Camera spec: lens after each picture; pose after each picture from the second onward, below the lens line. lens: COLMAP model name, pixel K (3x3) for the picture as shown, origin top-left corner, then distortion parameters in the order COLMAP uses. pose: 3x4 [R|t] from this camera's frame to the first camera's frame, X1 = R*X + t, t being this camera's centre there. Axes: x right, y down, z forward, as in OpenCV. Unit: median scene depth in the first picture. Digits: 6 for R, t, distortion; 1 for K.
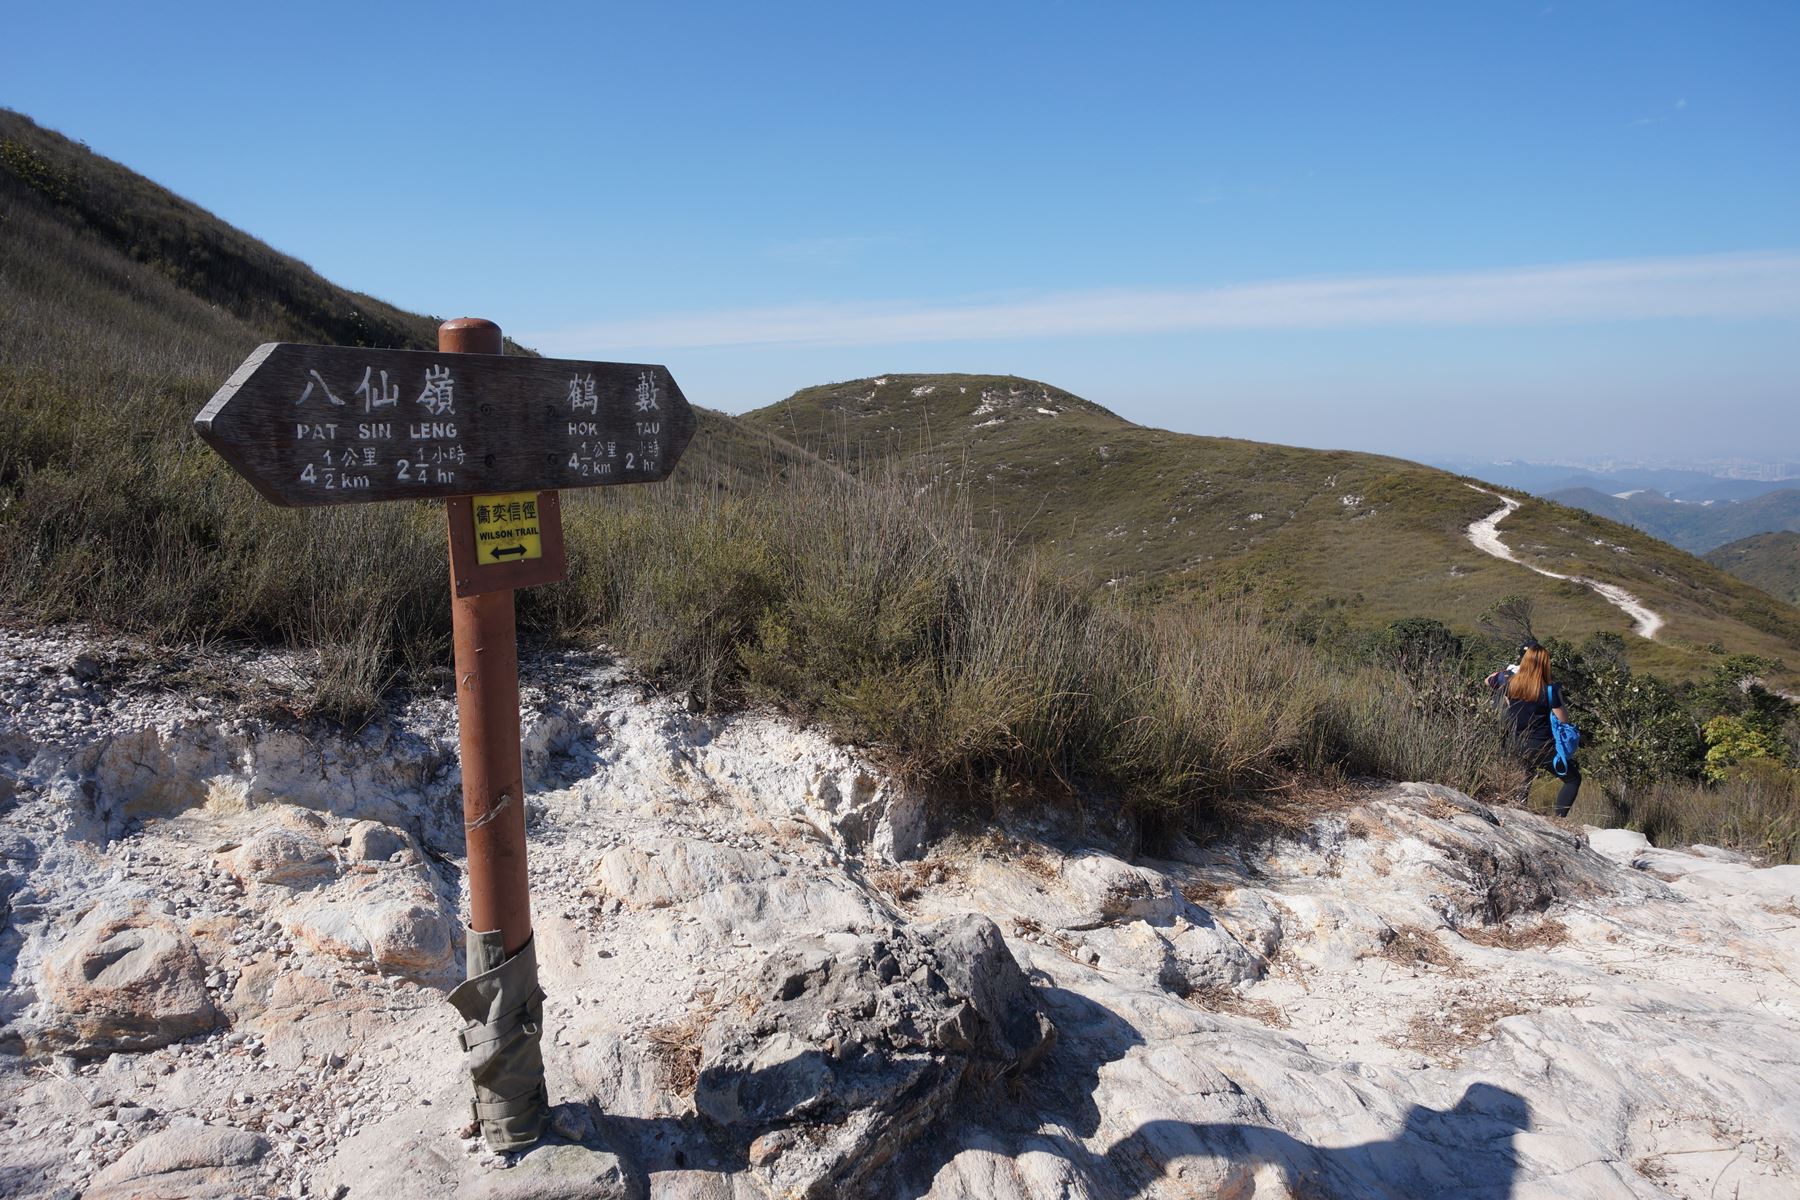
lens RADIAL K [[1237.0, 0, 899.3], [0, 1237.0, 598.5], [0, 0, 1]] dist [0.001415, 0.000594]
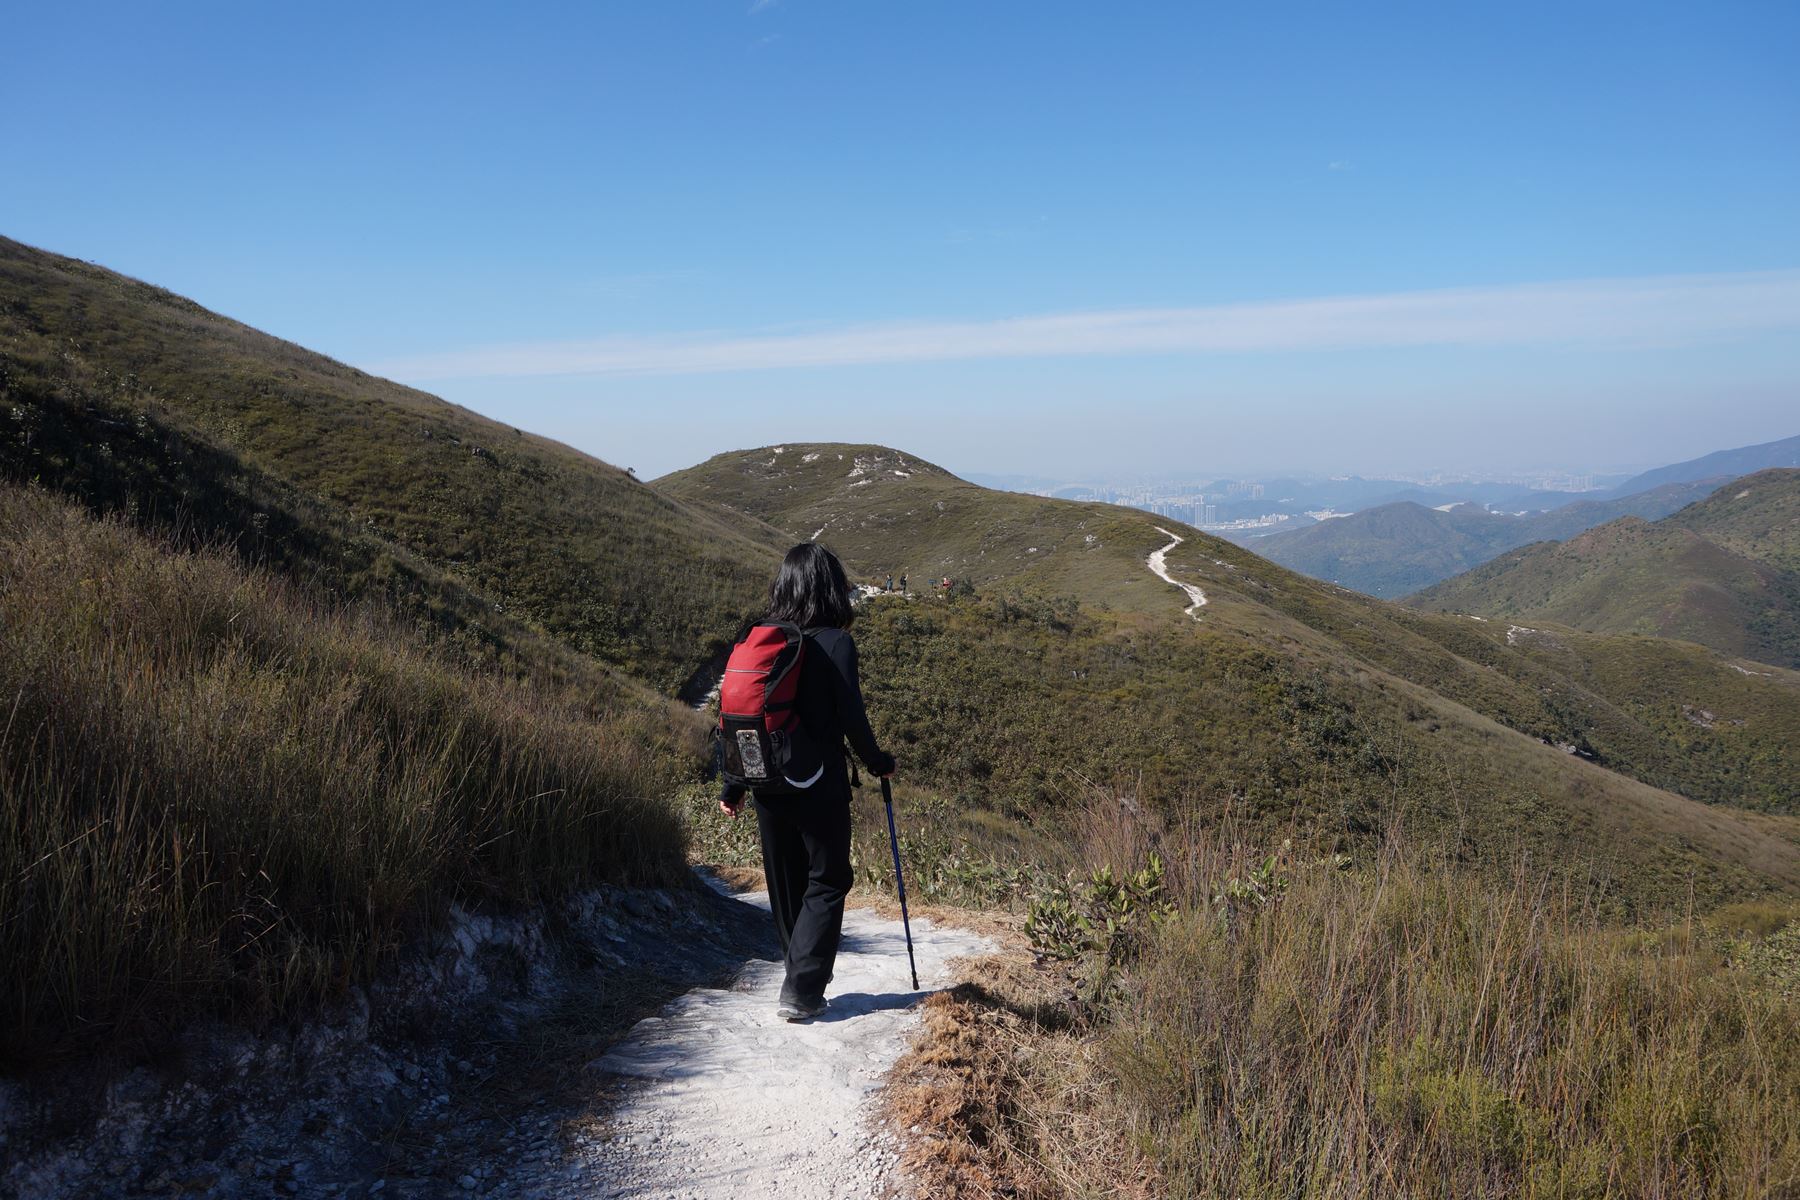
lens RADIAL K [[1237.0, 0, 899.1], [0, 1237.0, 596.1], [0, 0, 1]] dist [0.001415, 0.000594]
pose [[0.994032, -0.024486, 0.106305, -0.034321], [0.026624, 0.999470, -0.018734, 0.012241], [-0.105790, 0.021452, 0.994157, -0.371742]]
